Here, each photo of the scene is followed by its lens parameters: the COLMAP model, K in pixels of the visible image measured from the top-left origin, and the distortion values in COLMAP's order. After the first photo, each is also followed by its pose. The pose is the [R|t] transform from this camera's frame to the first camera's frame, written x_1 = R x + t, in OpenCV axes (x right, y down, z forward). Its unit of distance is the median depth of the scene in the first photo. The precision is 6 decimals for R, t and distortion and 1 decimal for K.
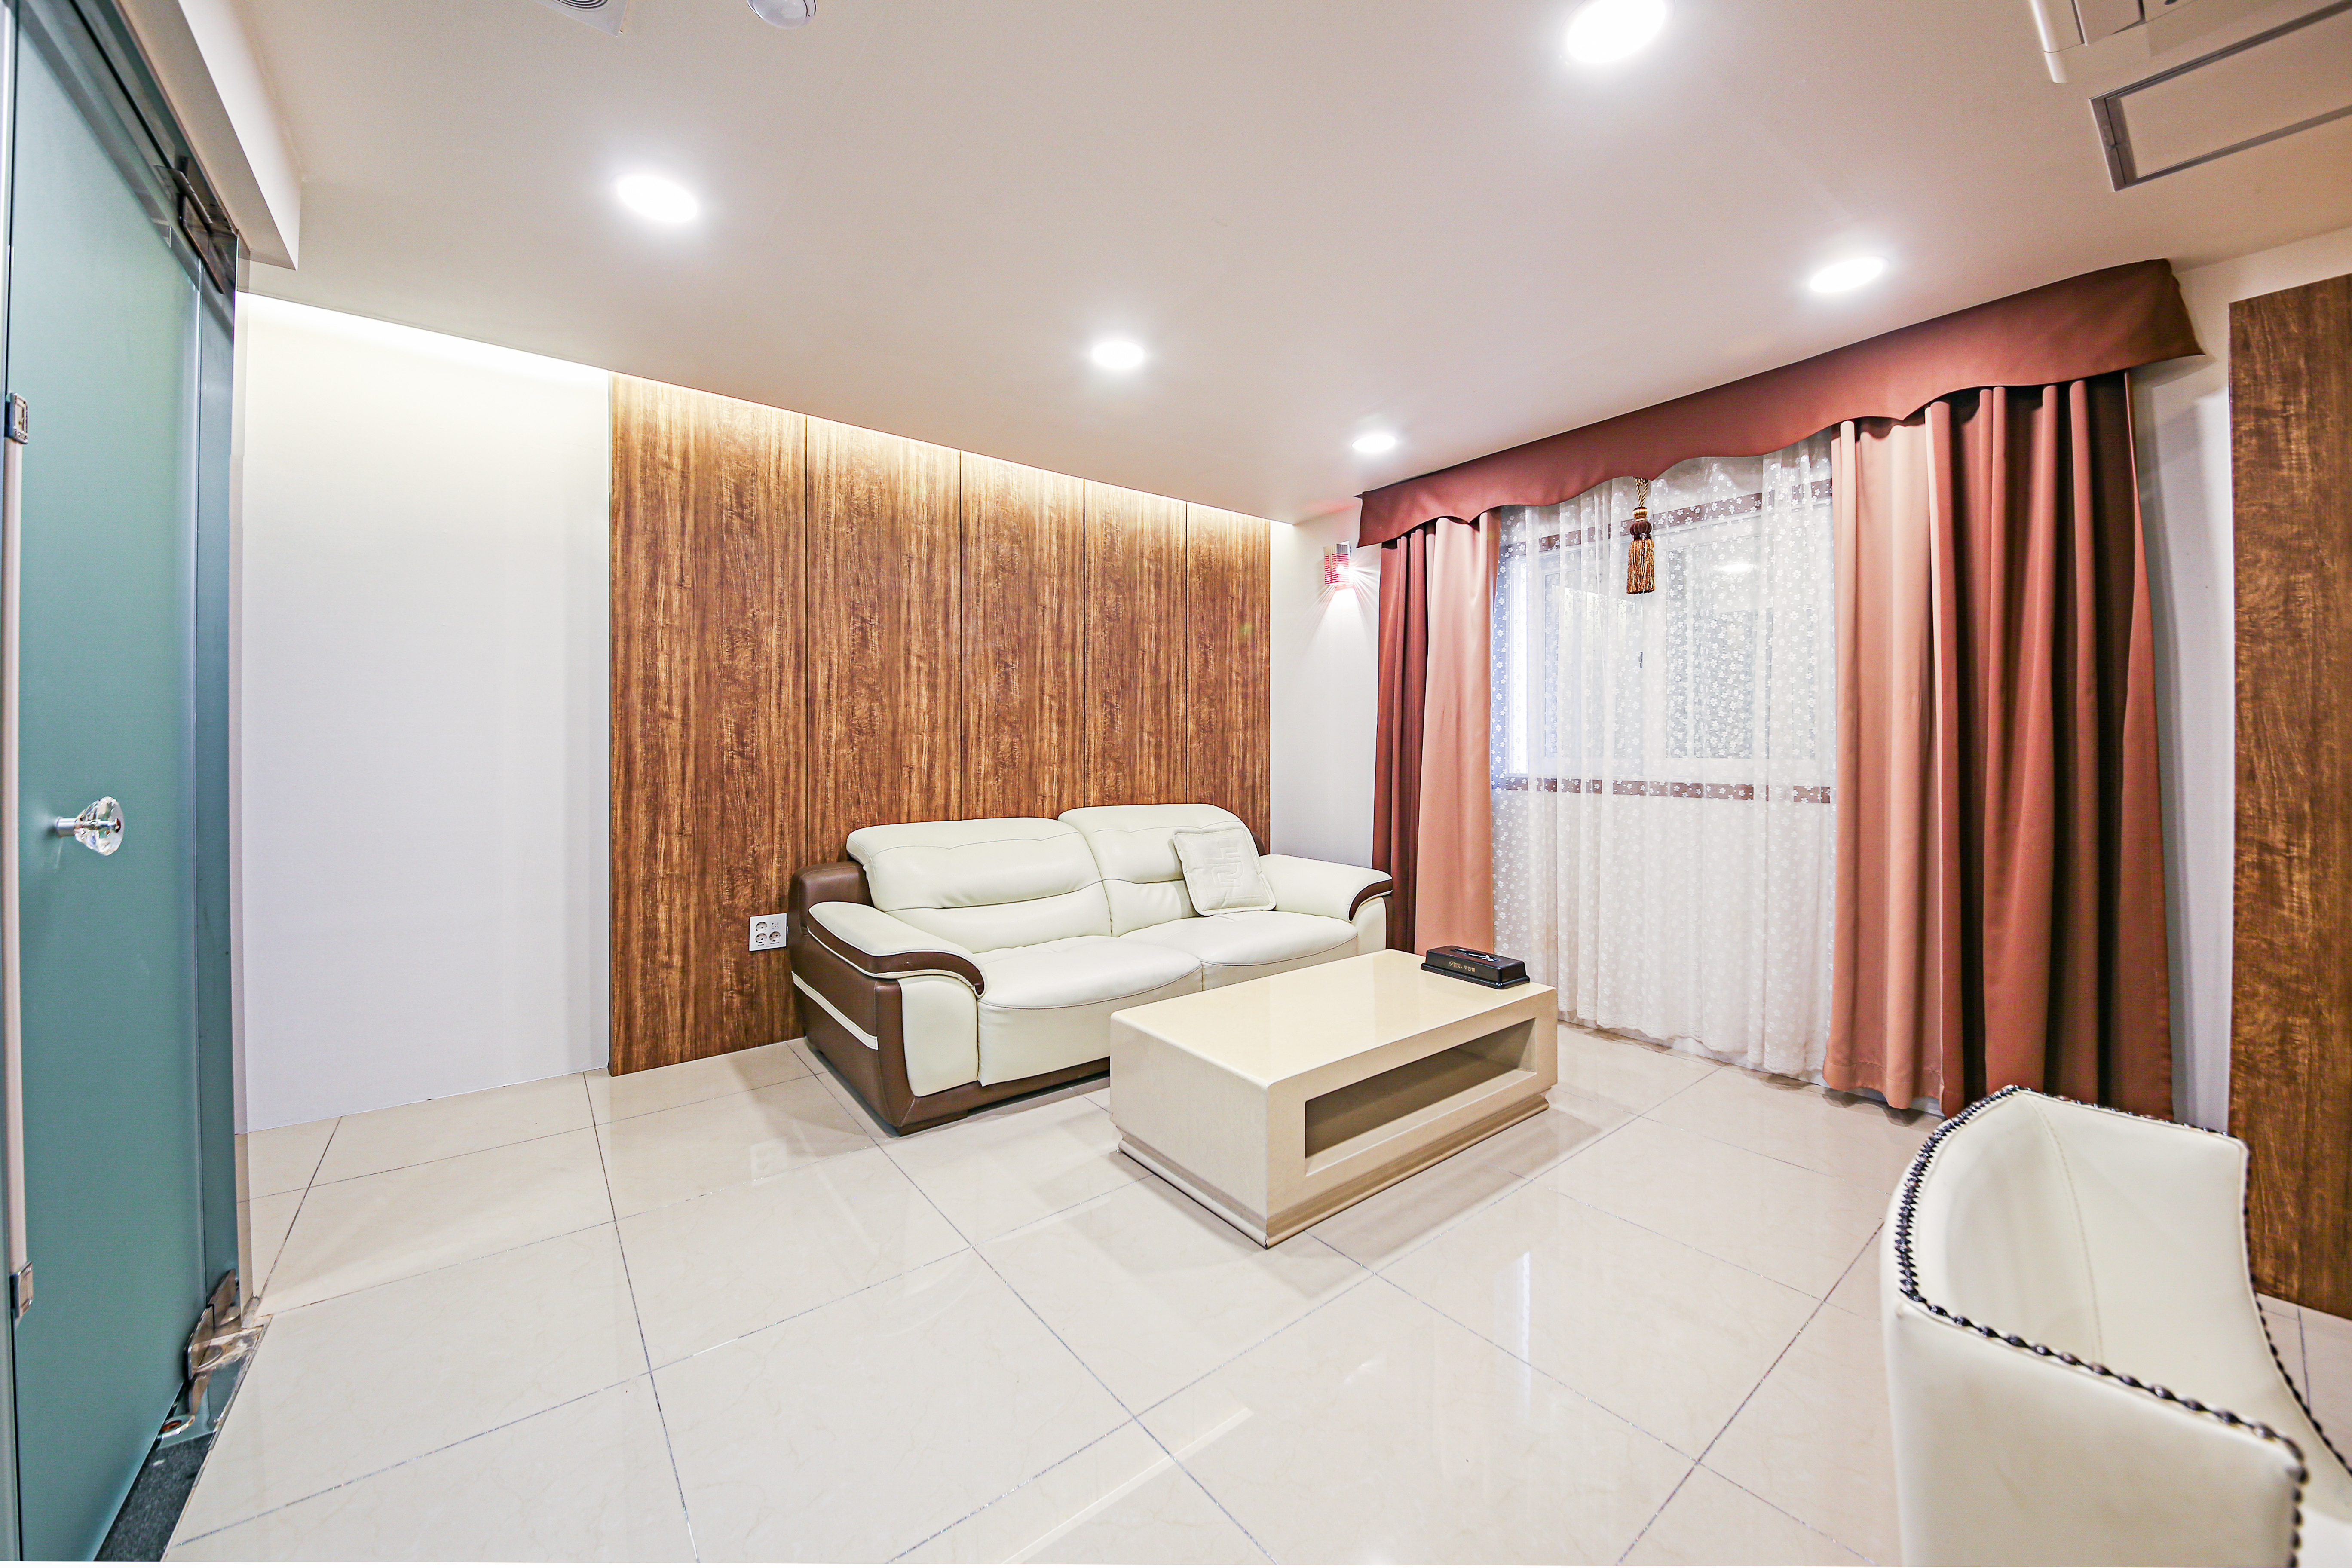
lens RADIAL K [[845.1, 0, 1176.0], [0, 845.1, 784.0], [0, 0, 1]] dist [-0.000671, -0.000089]
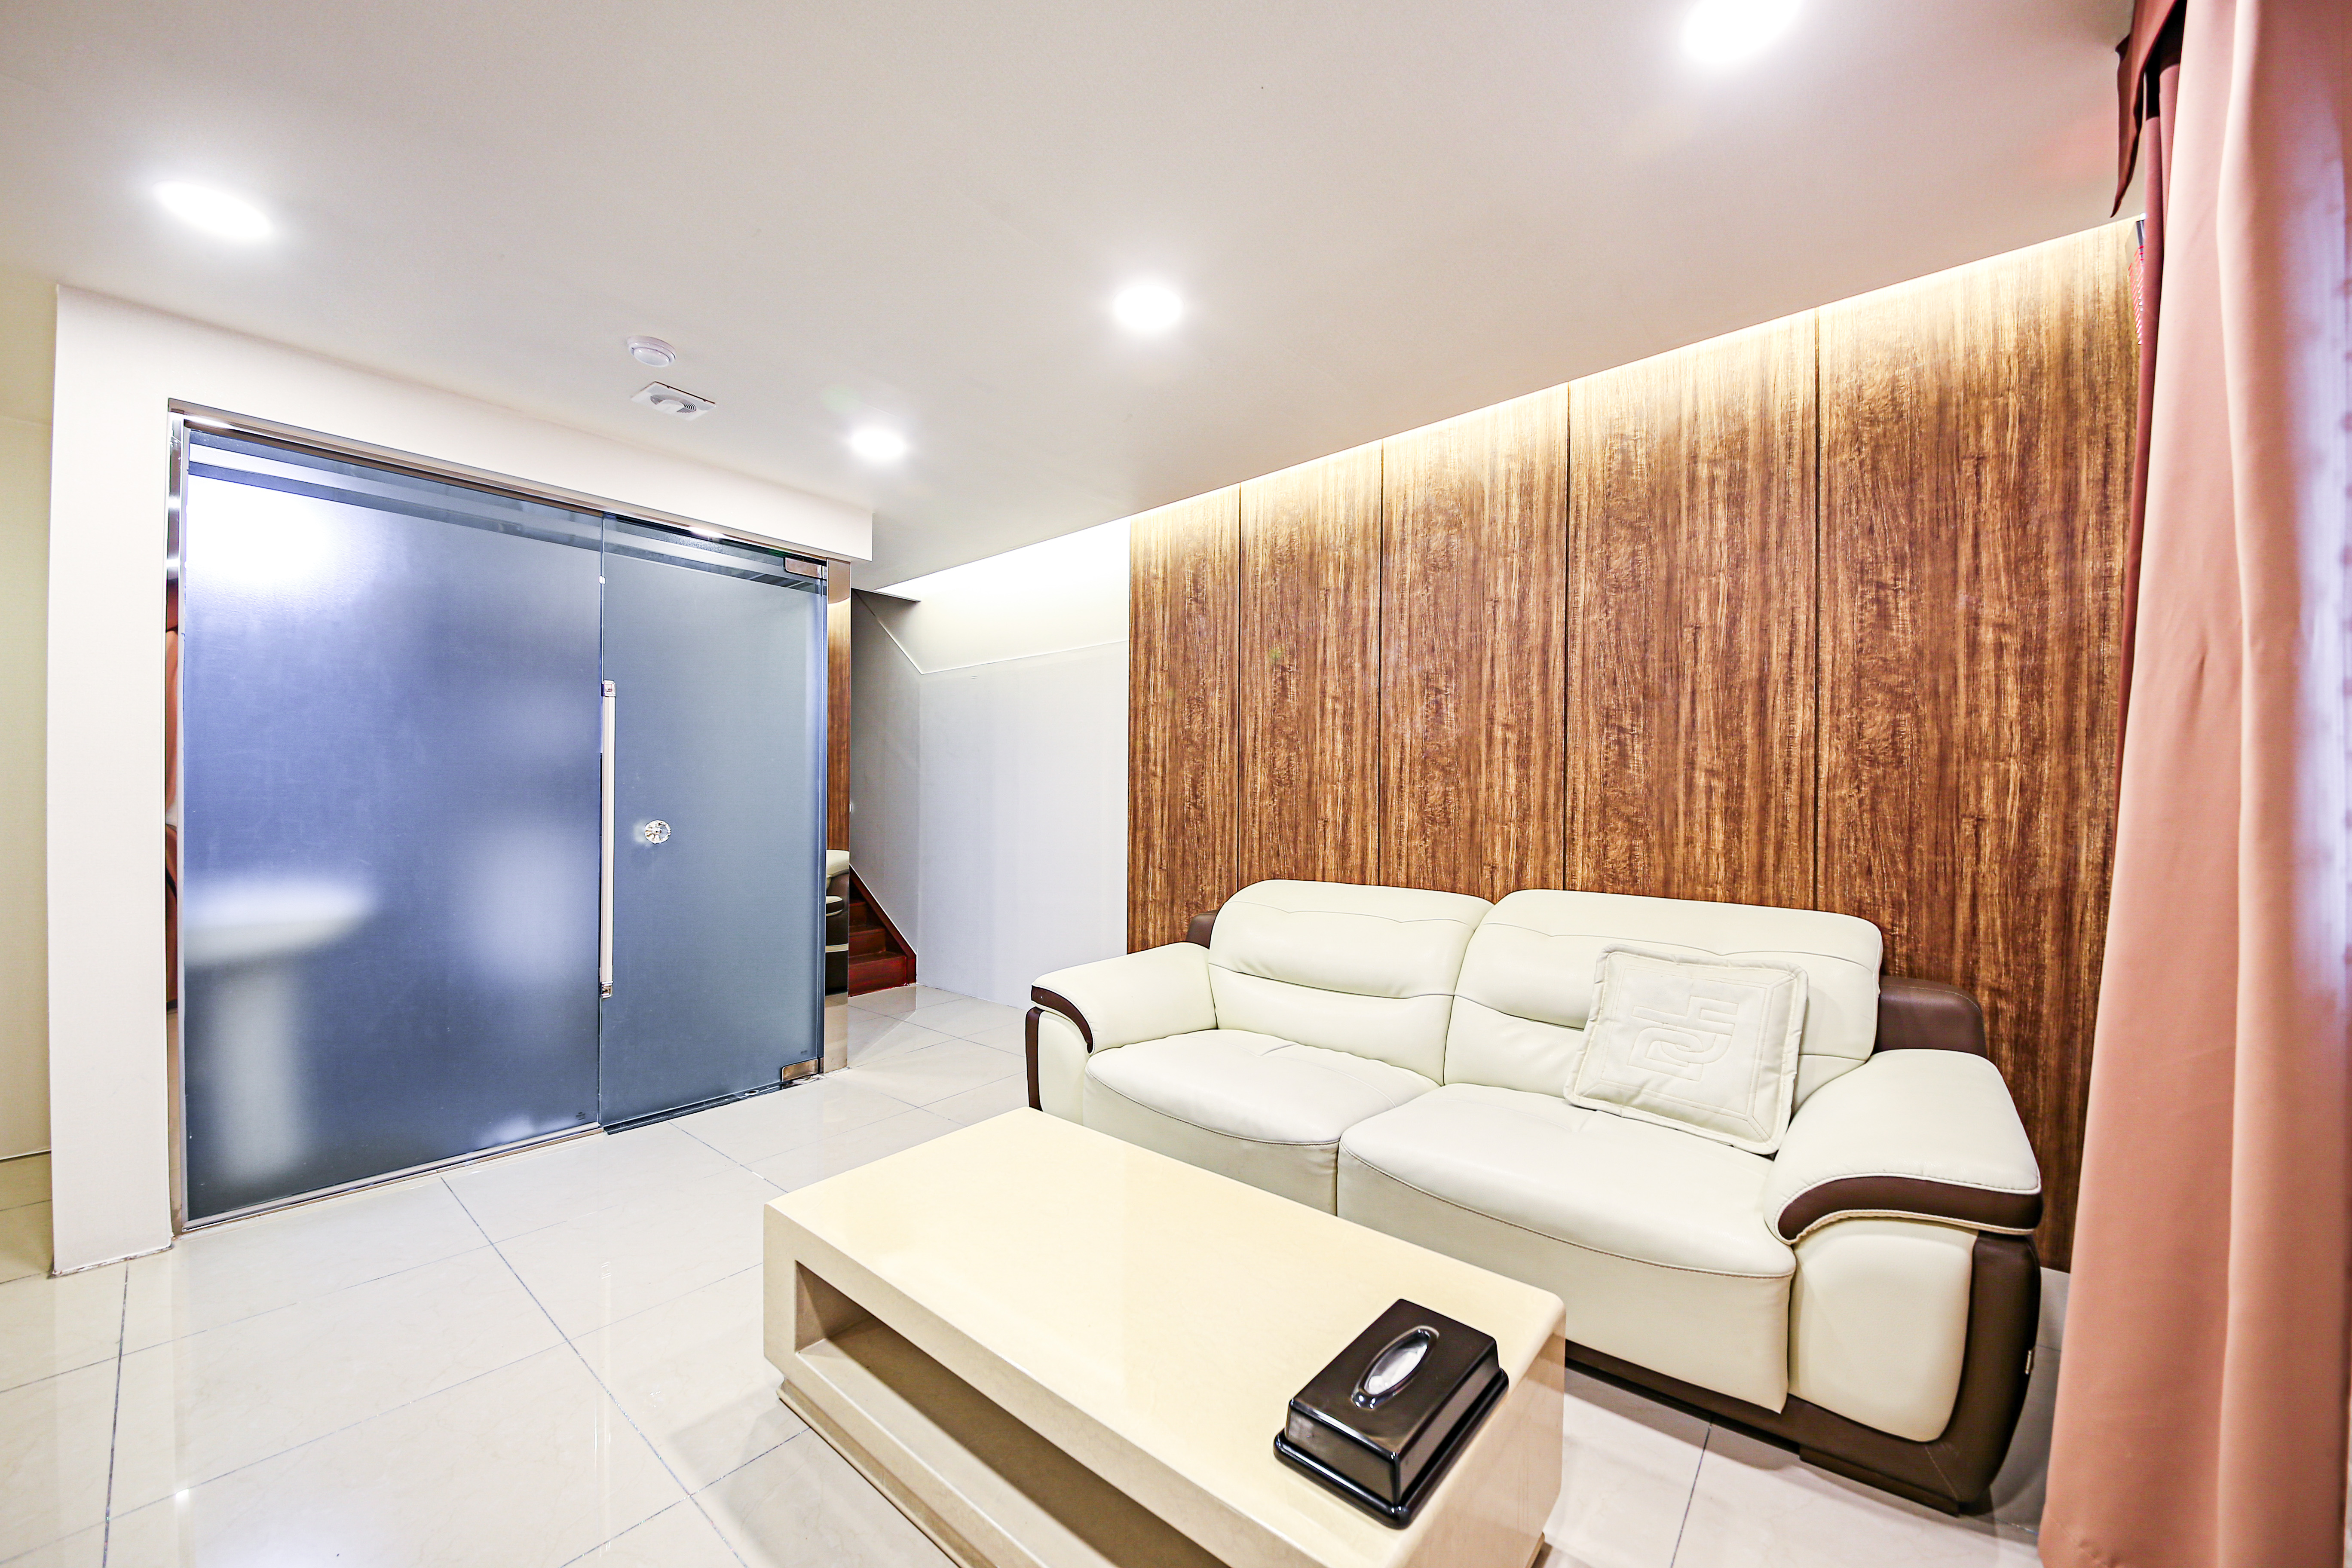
lens RADIAL K [[845.1, 0, 1176.0], [0, 845.1, 784.0], [0, 0, 1]] dist [-0.000671, -0.000089]
pose [[0.185089, 0.005451, -0.982707, 0.533307], [-0.015664, 0.999874, 0.002596, -0.057225], [0.982597, 0.014913, 0.185151, 0.652127]]
